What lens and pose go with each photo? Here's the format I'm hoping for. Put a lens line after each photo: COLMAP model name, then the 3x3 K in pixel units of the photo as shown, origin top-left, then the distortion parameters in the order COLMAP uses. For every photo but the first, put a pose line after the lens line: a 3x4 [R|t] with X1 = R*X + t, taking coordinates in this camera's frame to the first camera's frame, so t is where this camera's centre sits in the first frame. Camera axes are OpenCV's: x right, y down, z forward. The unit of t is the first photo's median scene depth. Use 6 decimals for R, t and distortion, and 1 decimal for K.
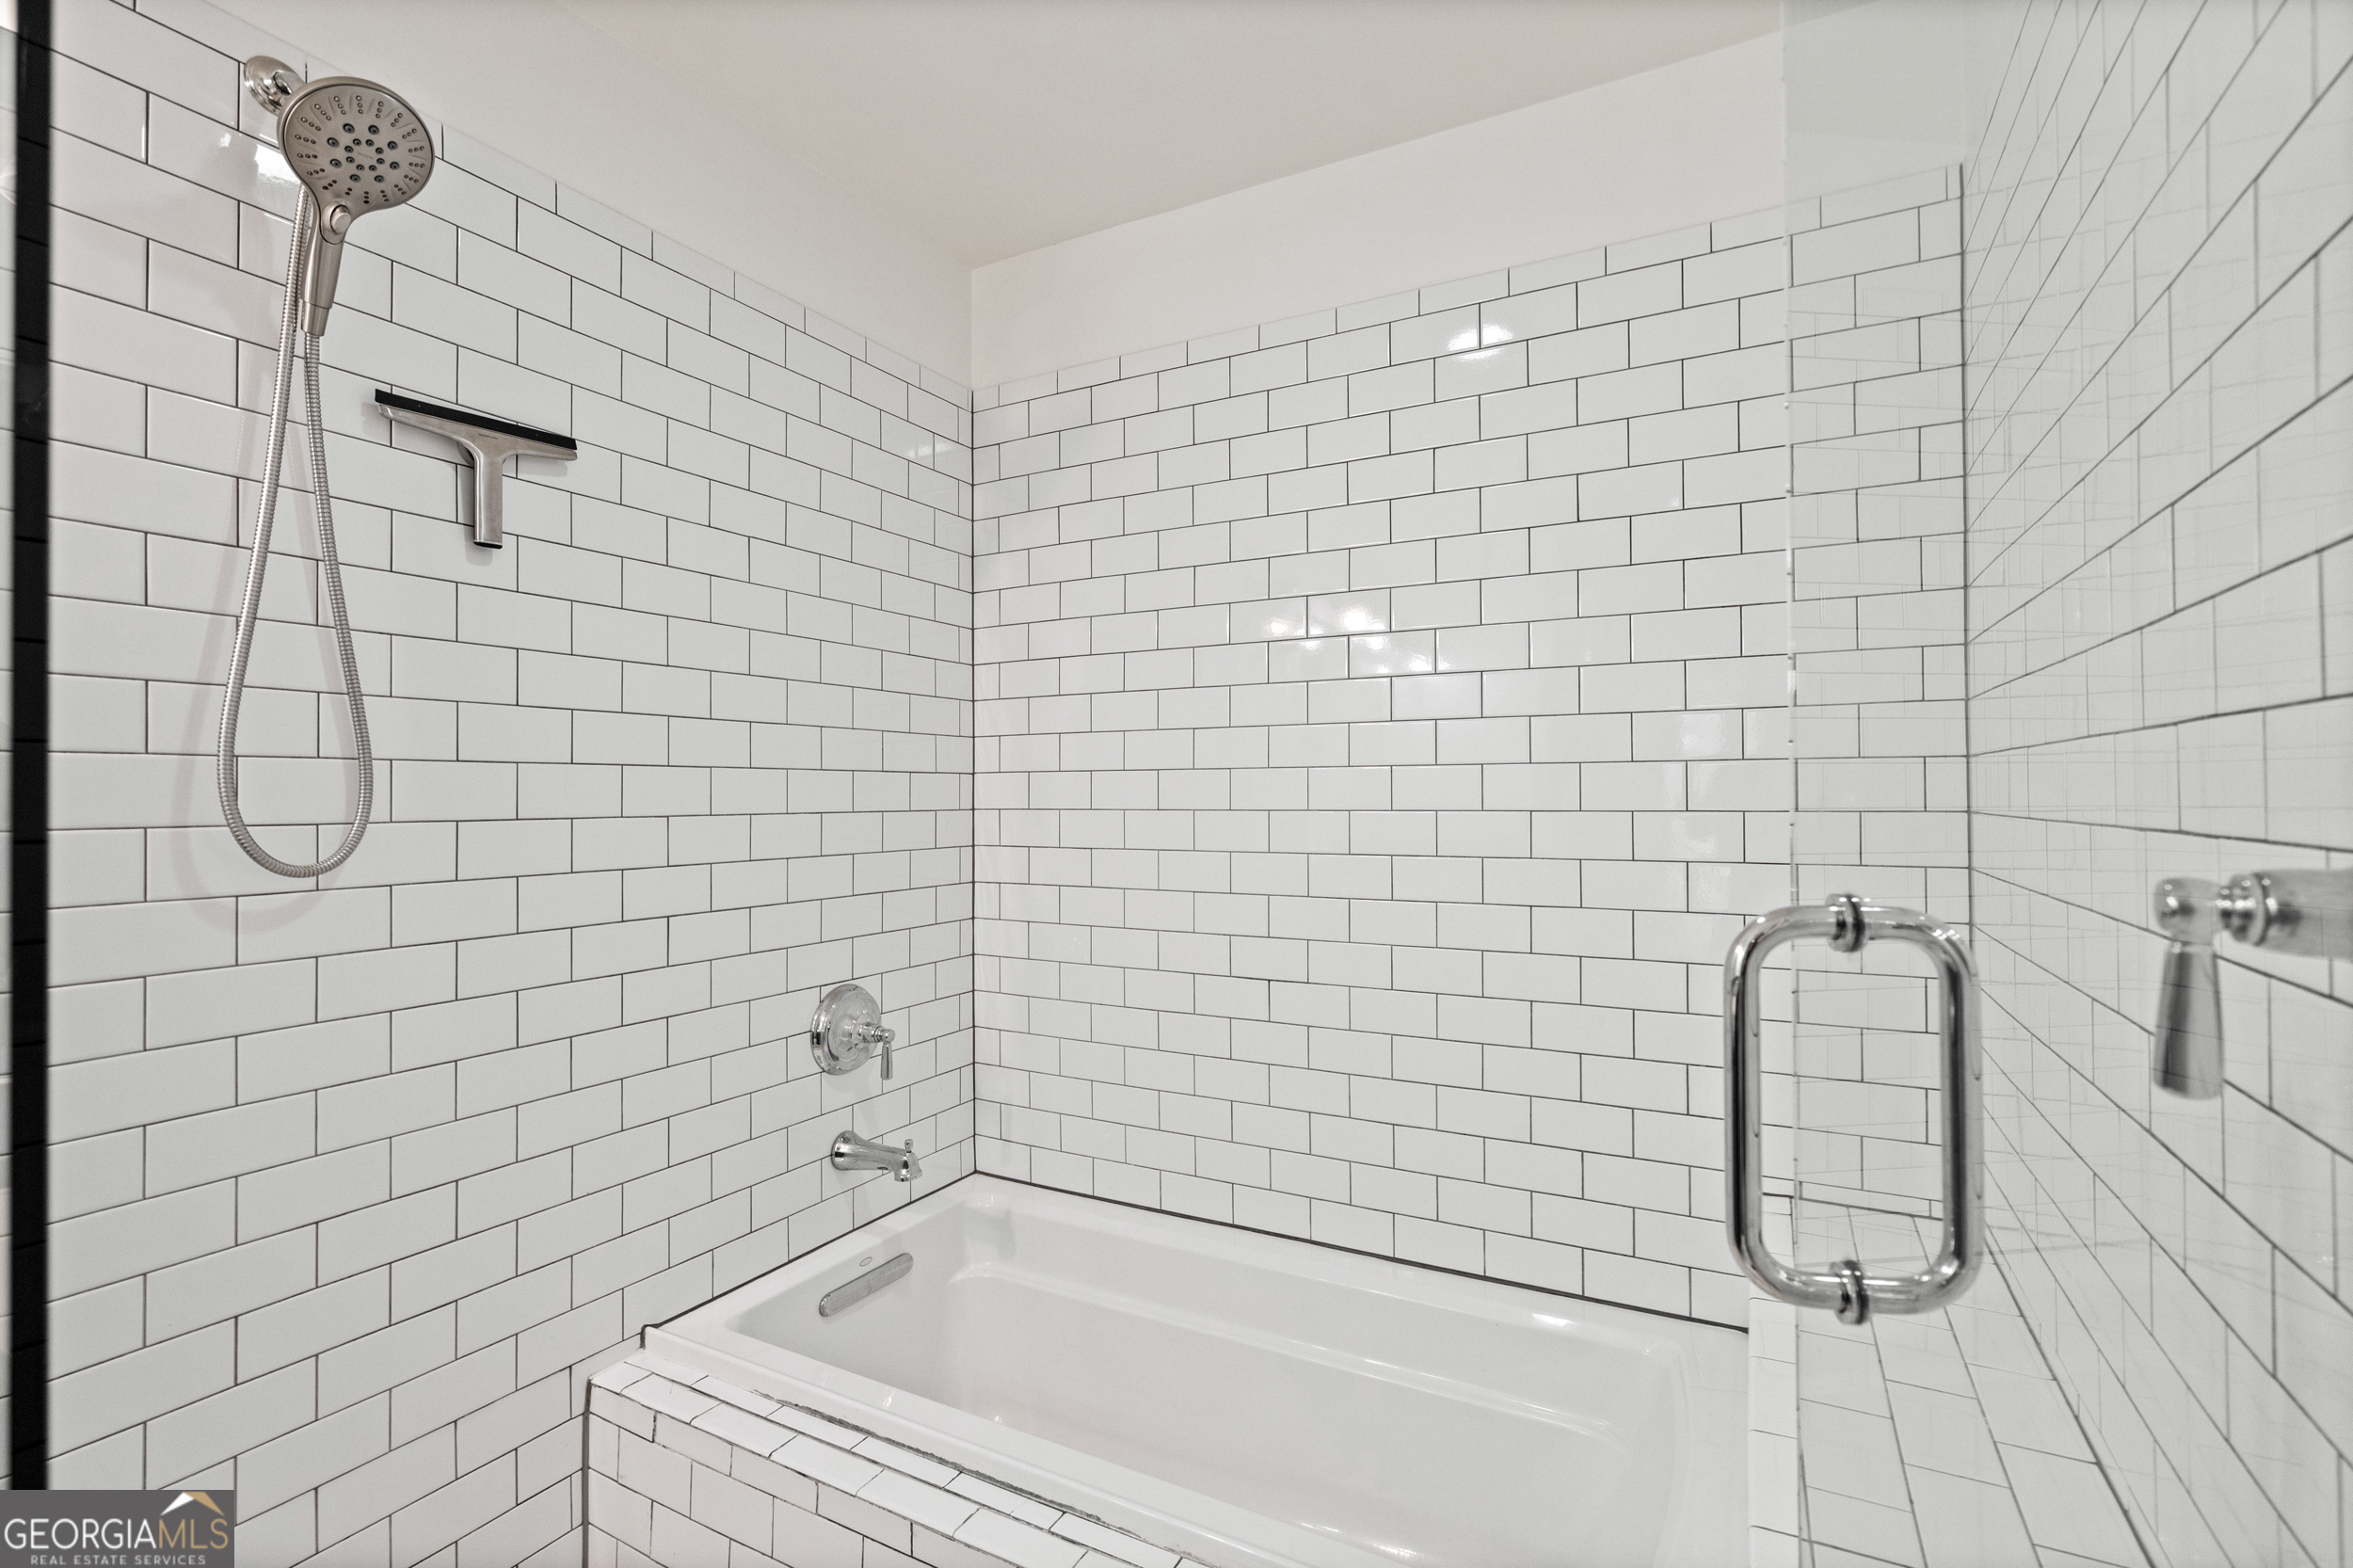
lens RADIAL K [[1051.9, 0, 1176.5], [0, 1051.9, 784.0], [0, 0, 1]] dist [-0.013546, 0.000327]
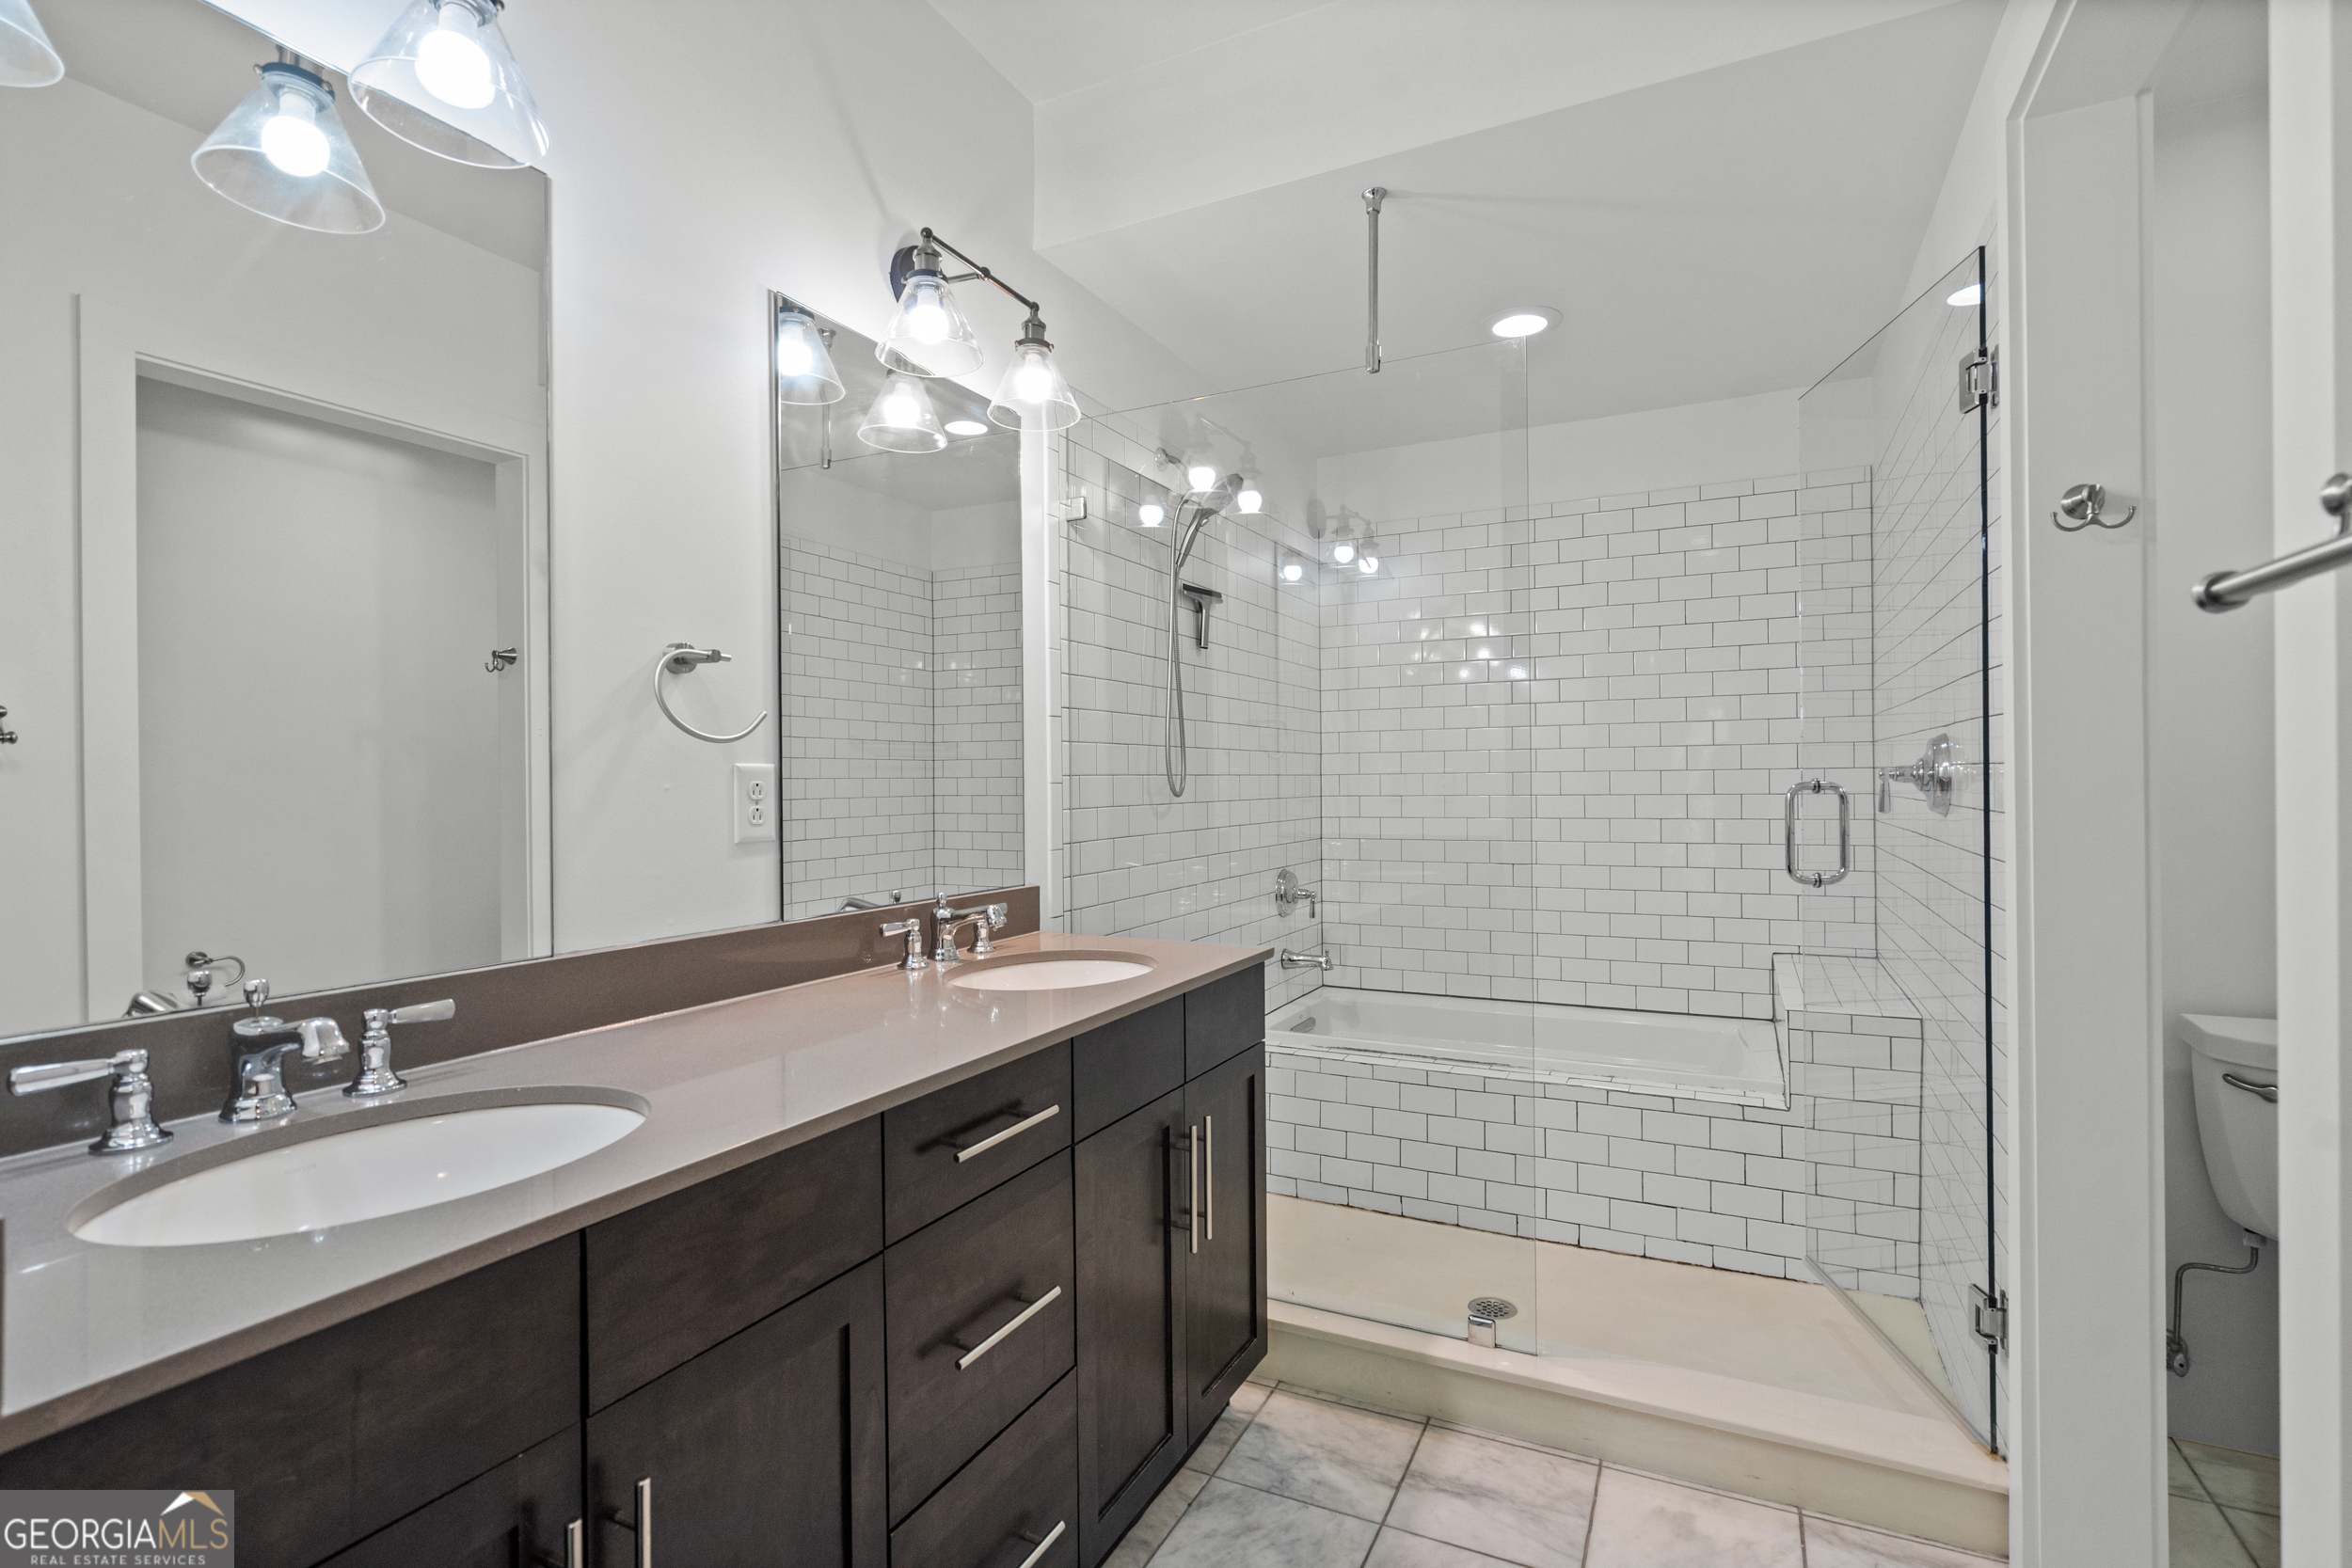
lens RADIAL K [[1076.7, 0, 1176.0], [0, 1076.7, 784.0], [0, 0, 1]] dist [-0.009584, 0.001192]
pose [[0.999612, -0.008413, 0.026553, -0.673483], [0.008077, 0.999887, 0.012702, 0.019807], [-0.026657, -0.012482, 0.999567, -1.067930]]
